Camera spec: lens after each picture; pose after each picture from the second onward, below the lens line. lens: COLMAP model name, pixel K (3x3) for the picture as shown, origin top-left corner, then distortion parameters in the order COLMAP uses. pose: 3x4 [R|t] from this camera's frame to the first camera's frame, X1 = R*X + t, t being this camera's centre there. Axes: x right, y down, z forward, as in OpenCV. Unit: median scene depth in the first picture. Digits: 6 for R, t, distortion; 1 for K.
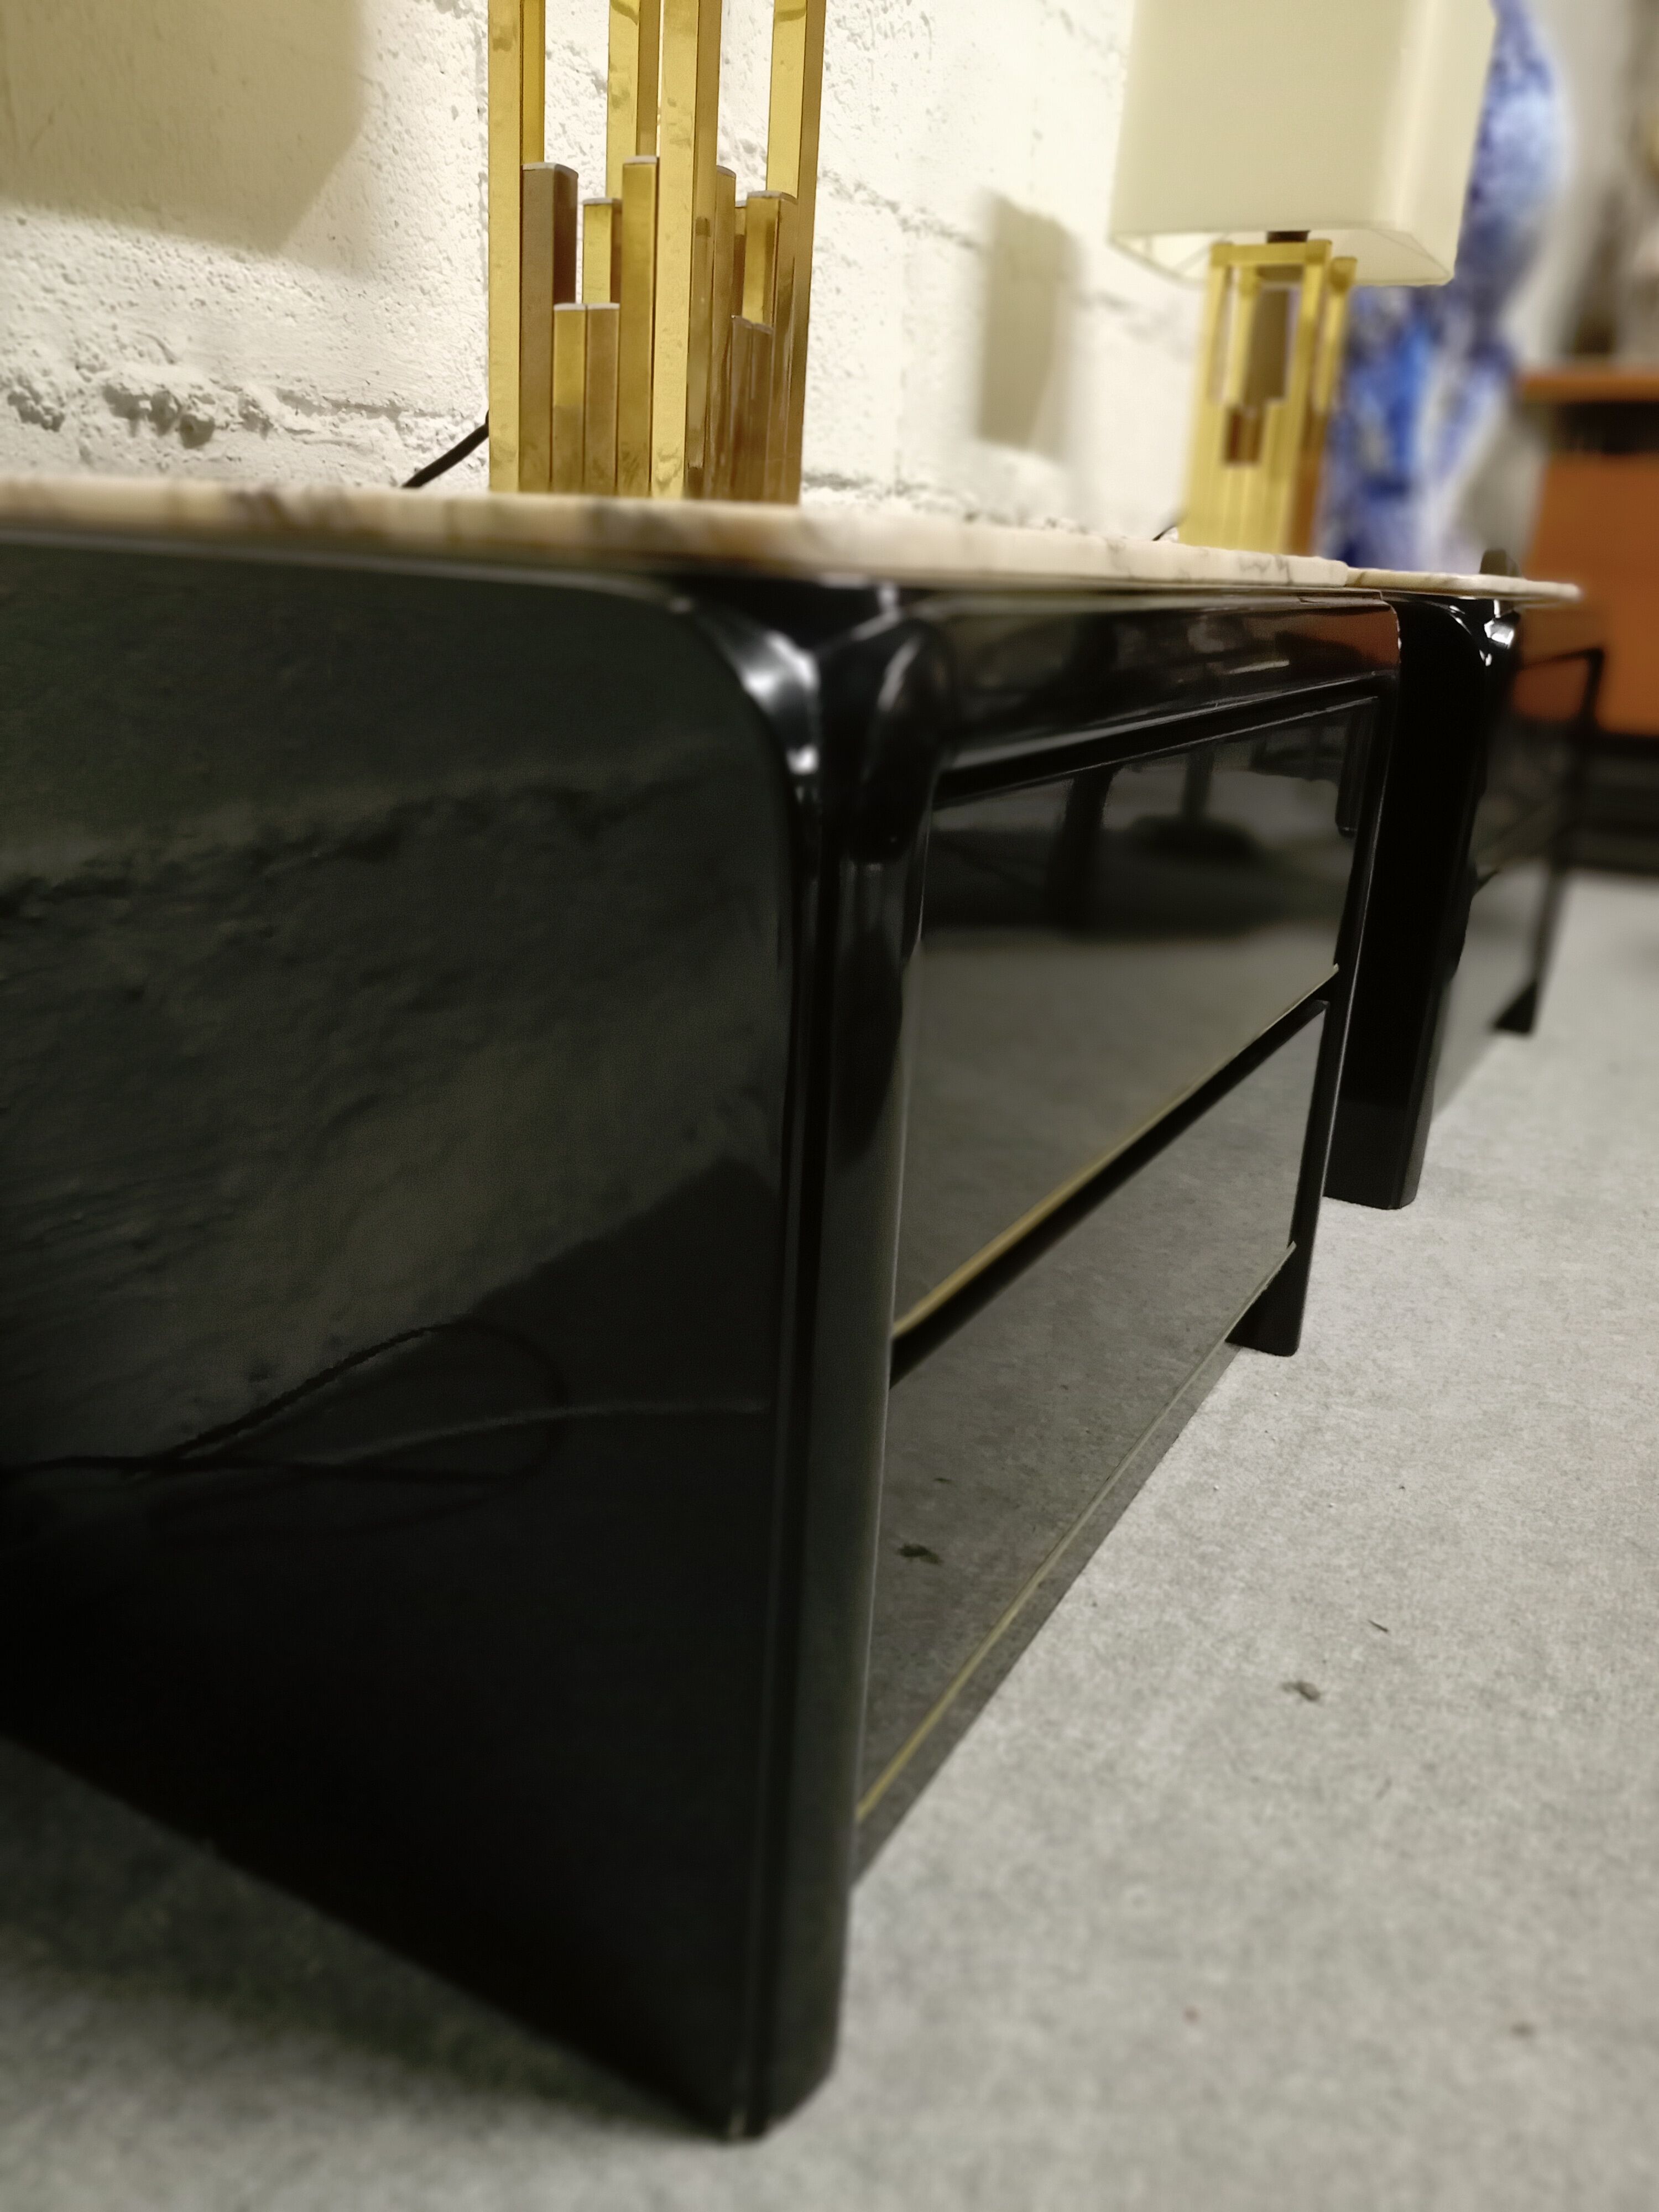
lens RADIAL K [[1773.2, 0, 869.7], [0, 1773.2, 1151.6], [0, 0, 1]] dist [-0.031889, -0.010991]
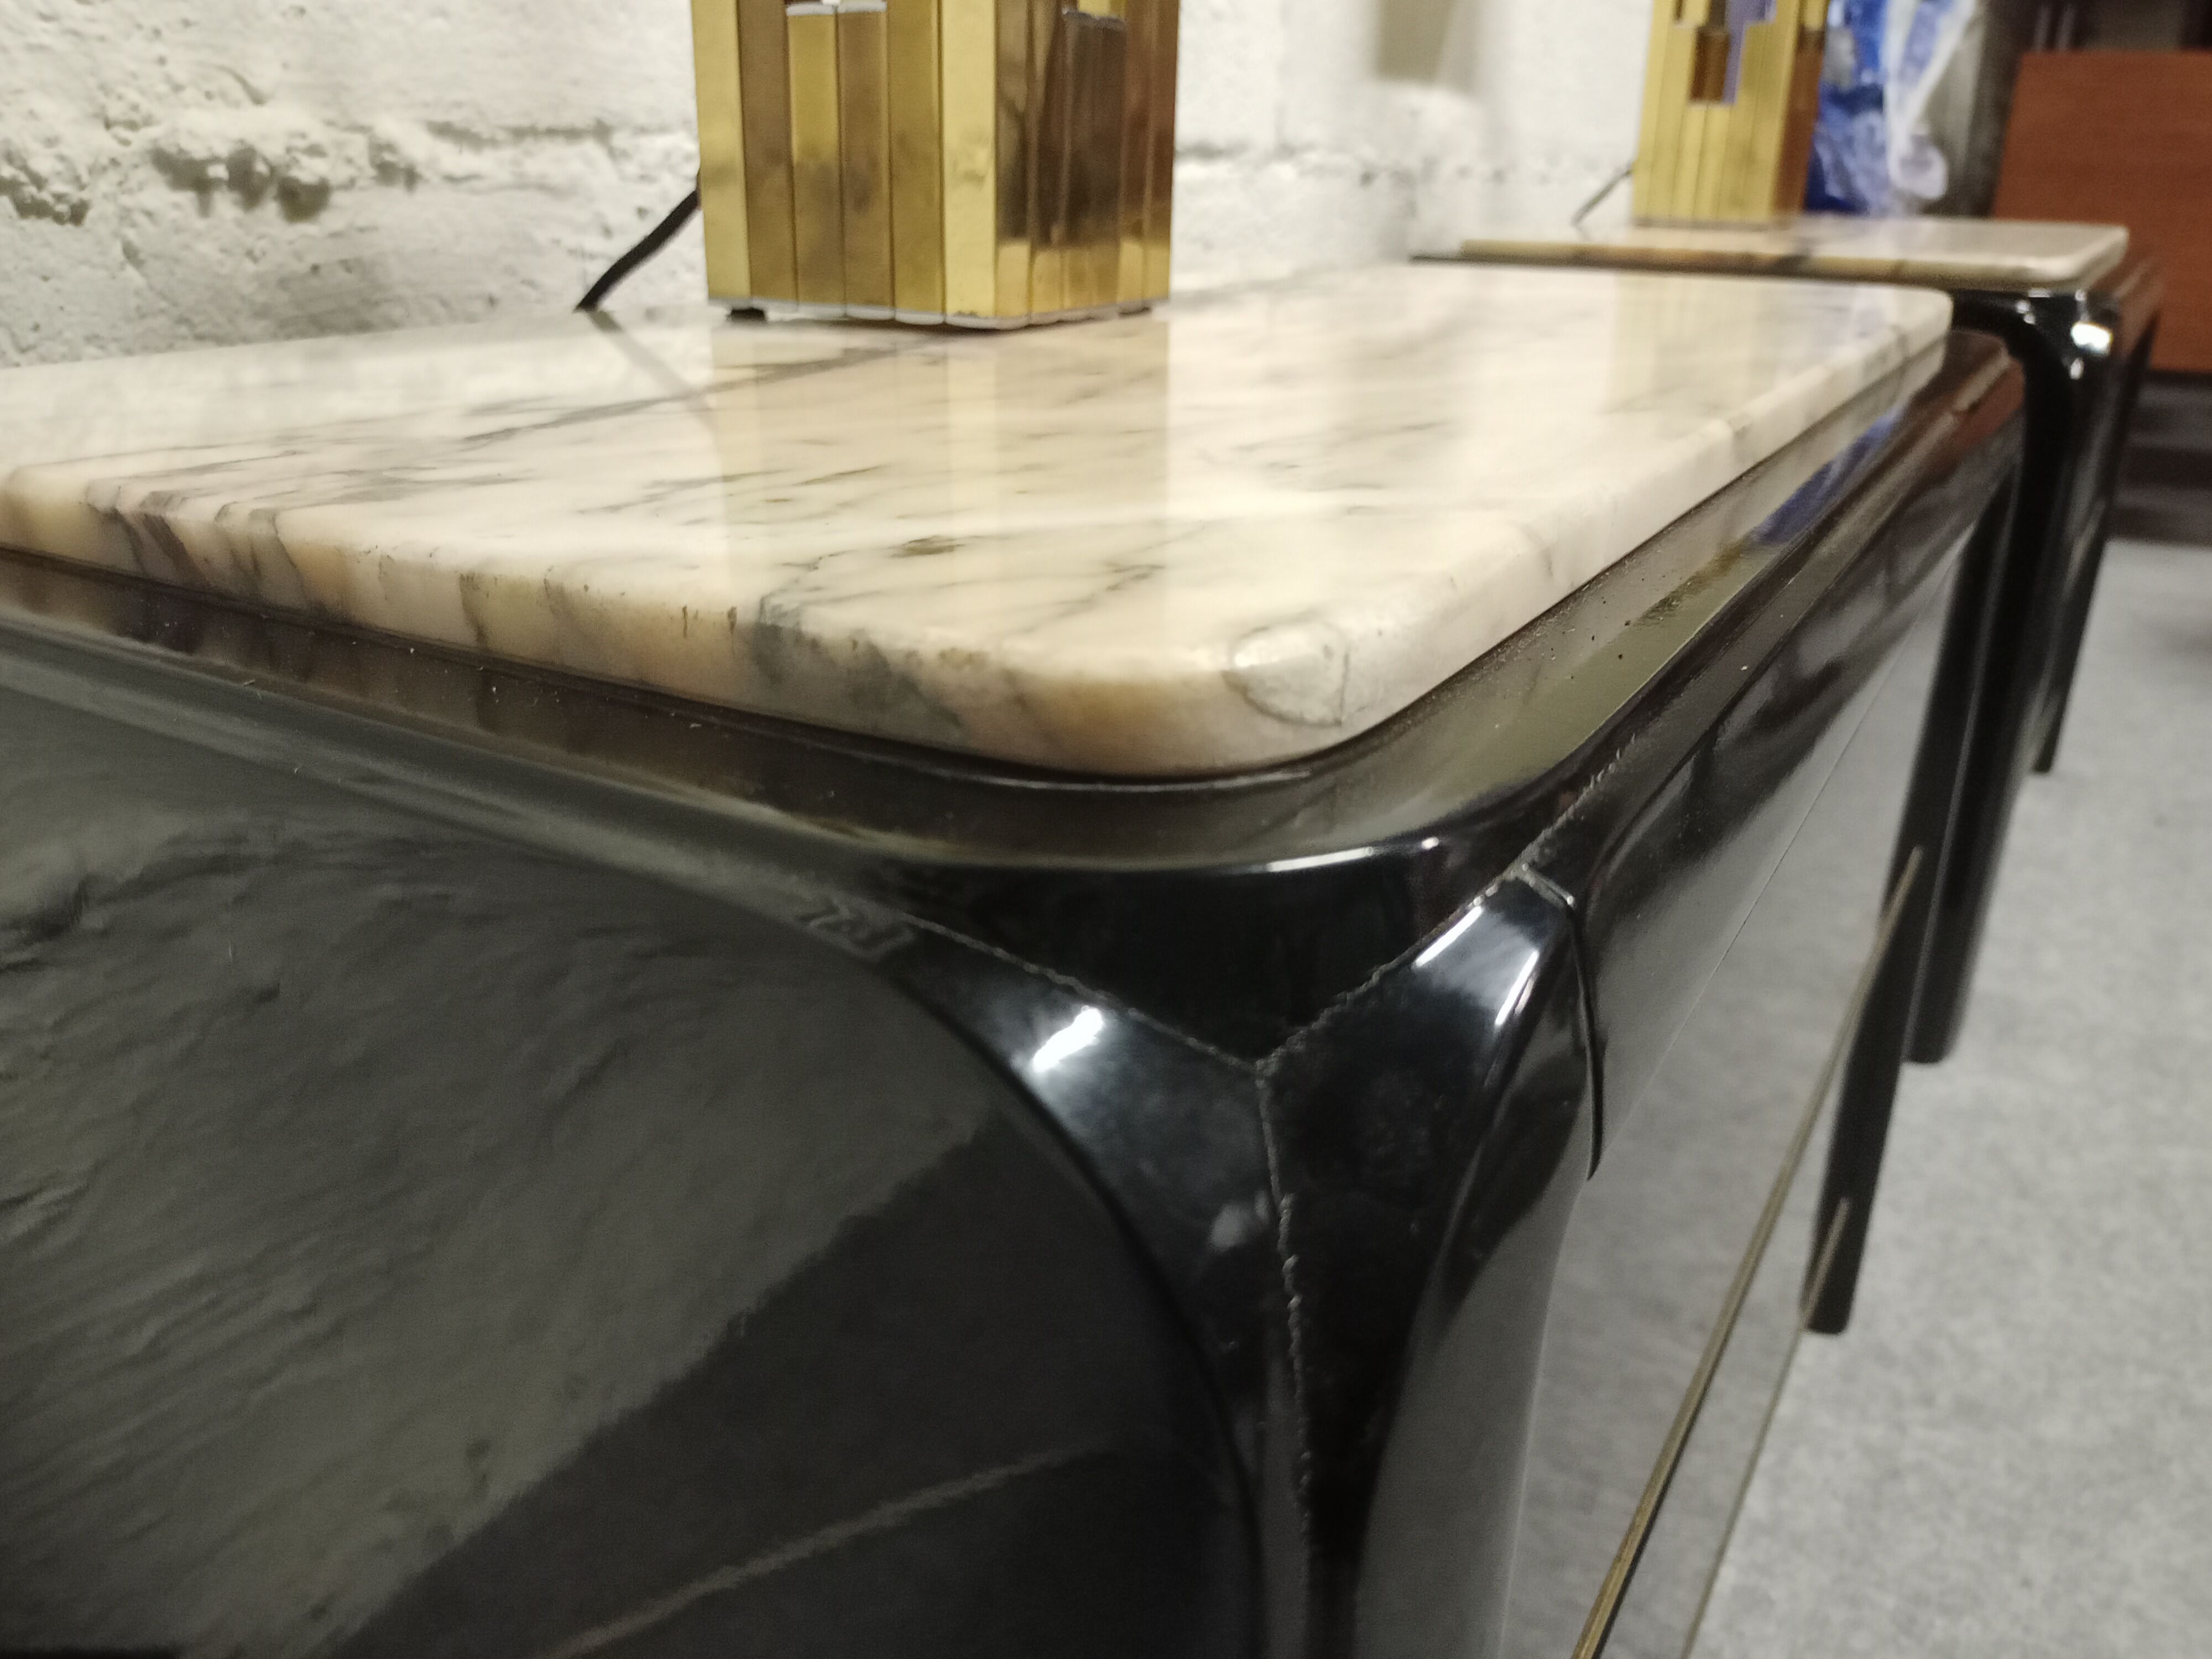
lens RADIAL K [[1773.2, 0, 1122.5], [0, 1773.2, 835.1], [0, 0, 1]] dist [-0.031889, -0.010991]
pose [[0.997951, -0.022204, -0.060005, -0.021549], [0.025299, 0.998362, 0.051319, -0.171220], [0.058767, -0.052732, 0.996878, 0.288575]]
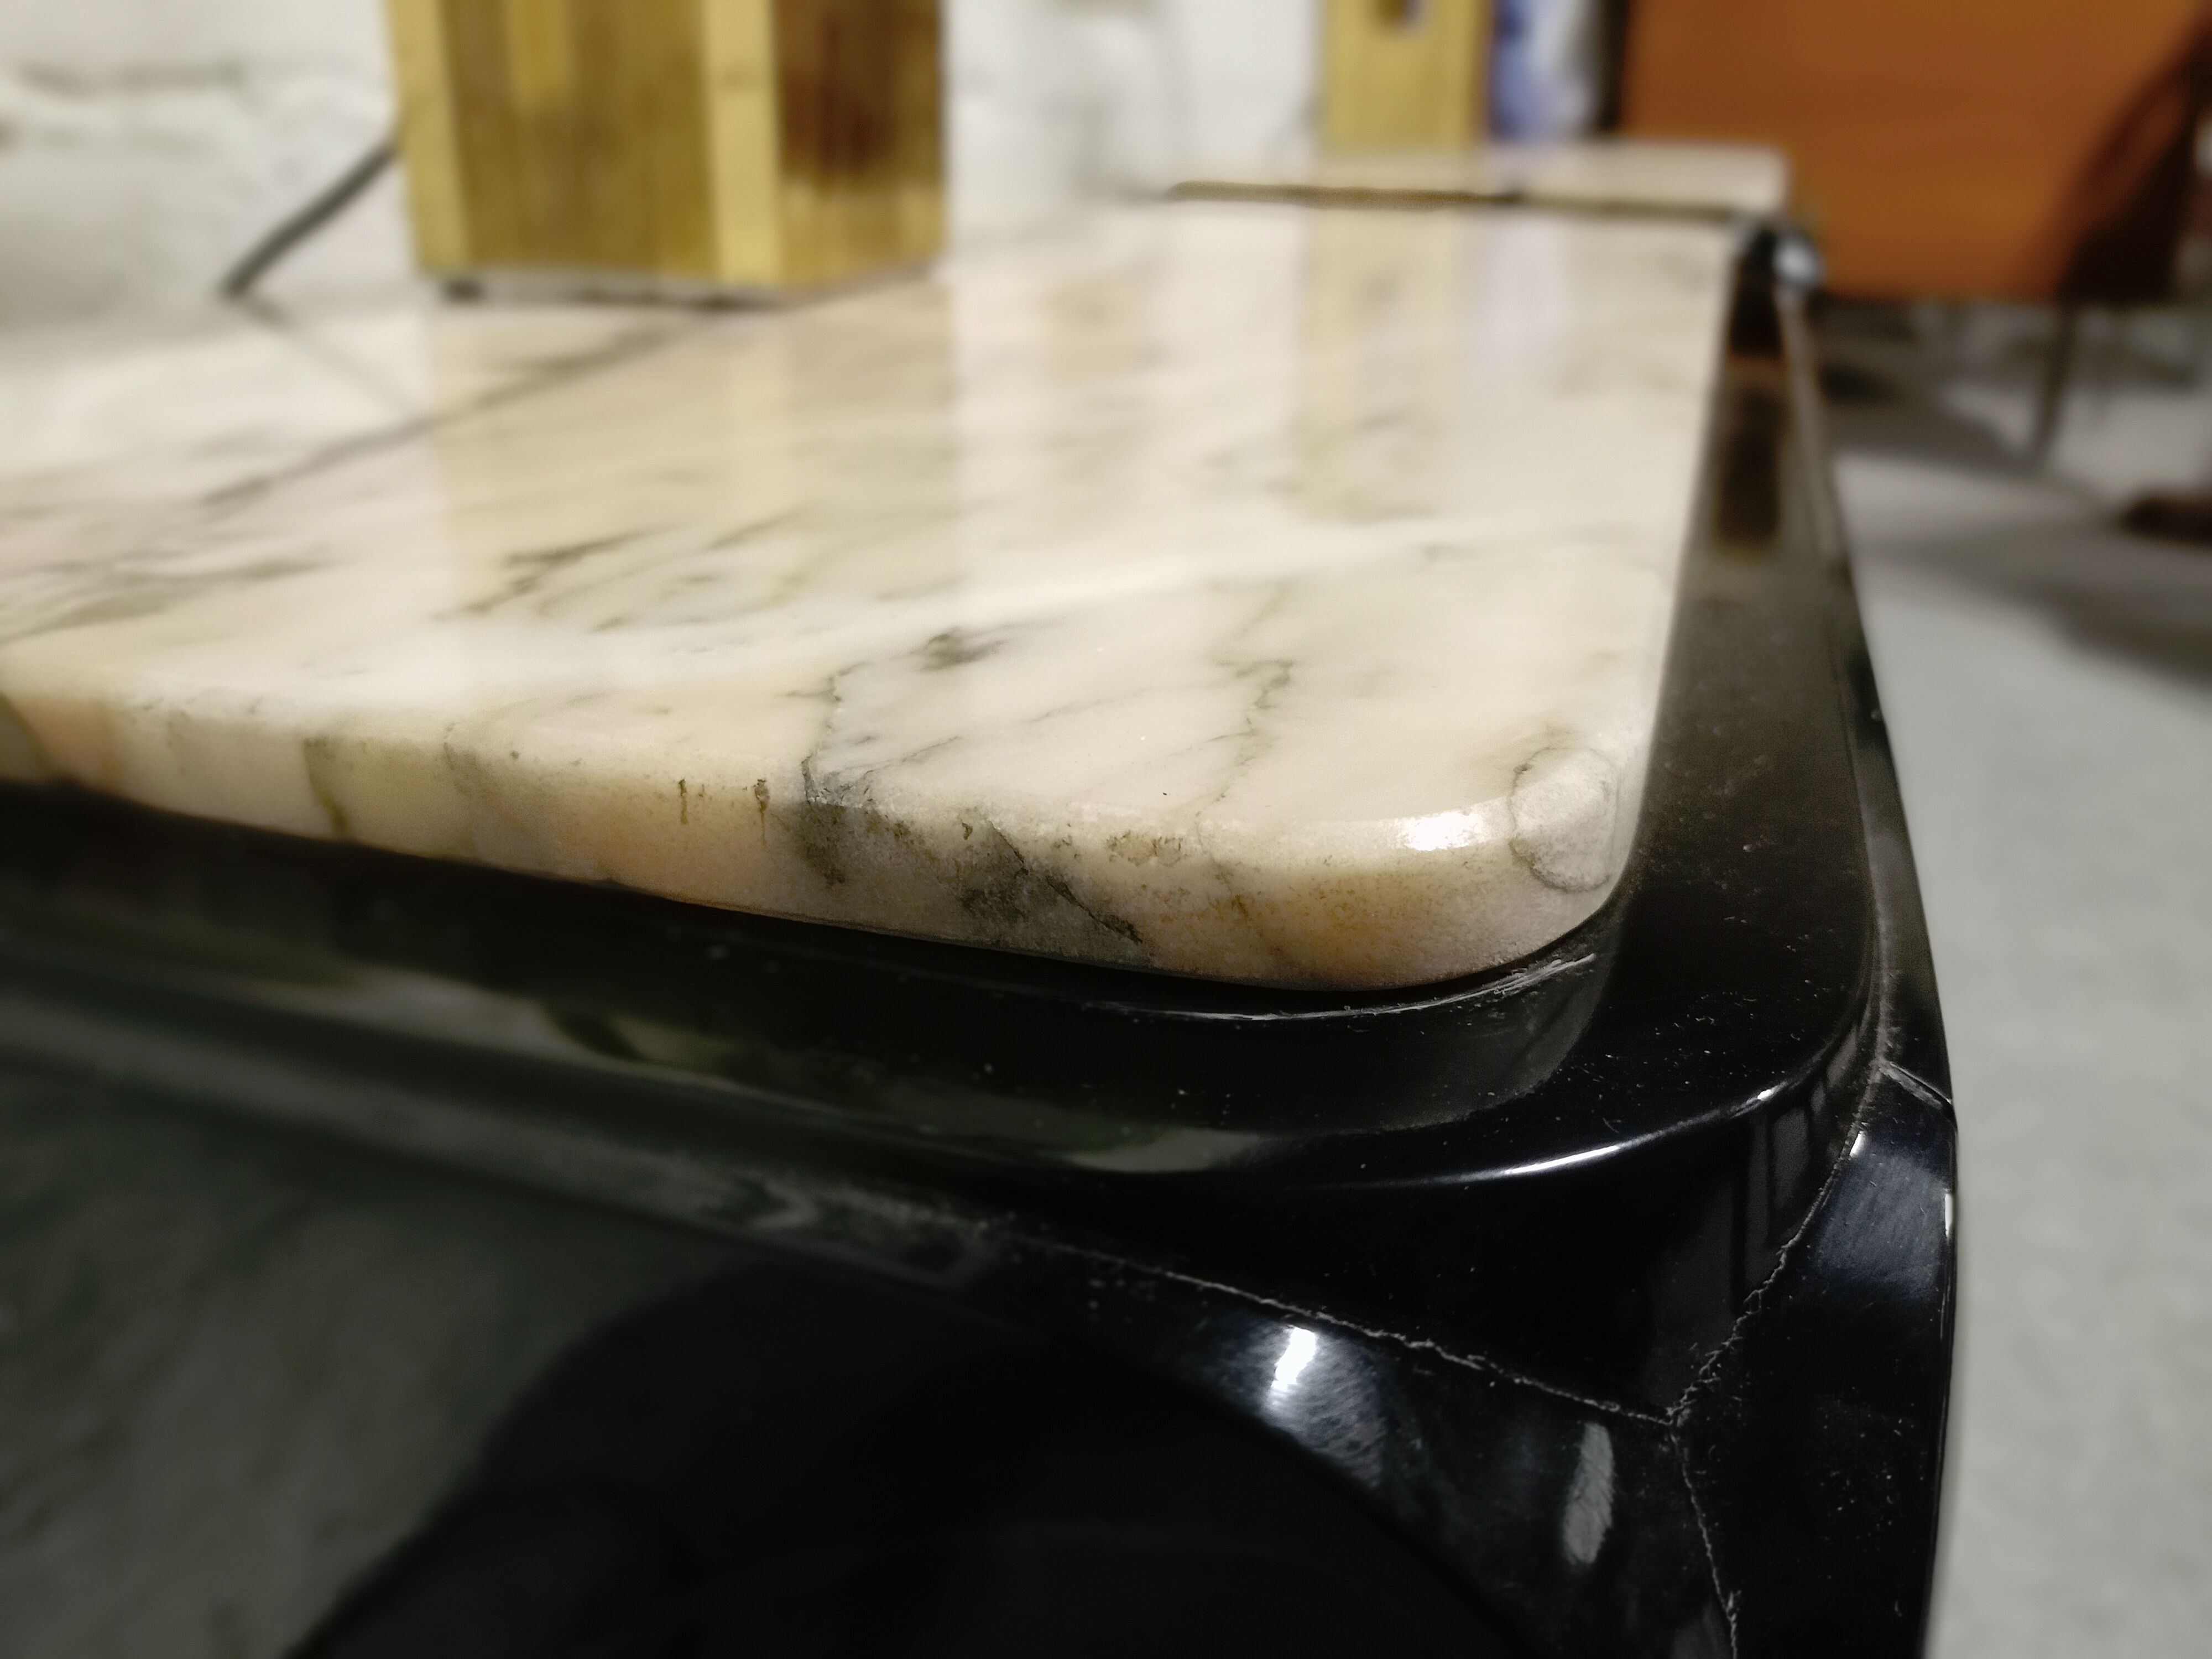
lens RADIAL K [[1773.2, 0, 1105.6], [0, 1773.2, 820.0], [0, 0, 1]] dist [-0.031889, -0.010991]
pose [[0.987389, -0.101434, 0.121550, -0.073027], [0.090987, 0.991901, 0.088626, -0.197218], [-0.129555, -0.076449, 0.988621, 0.353272]]
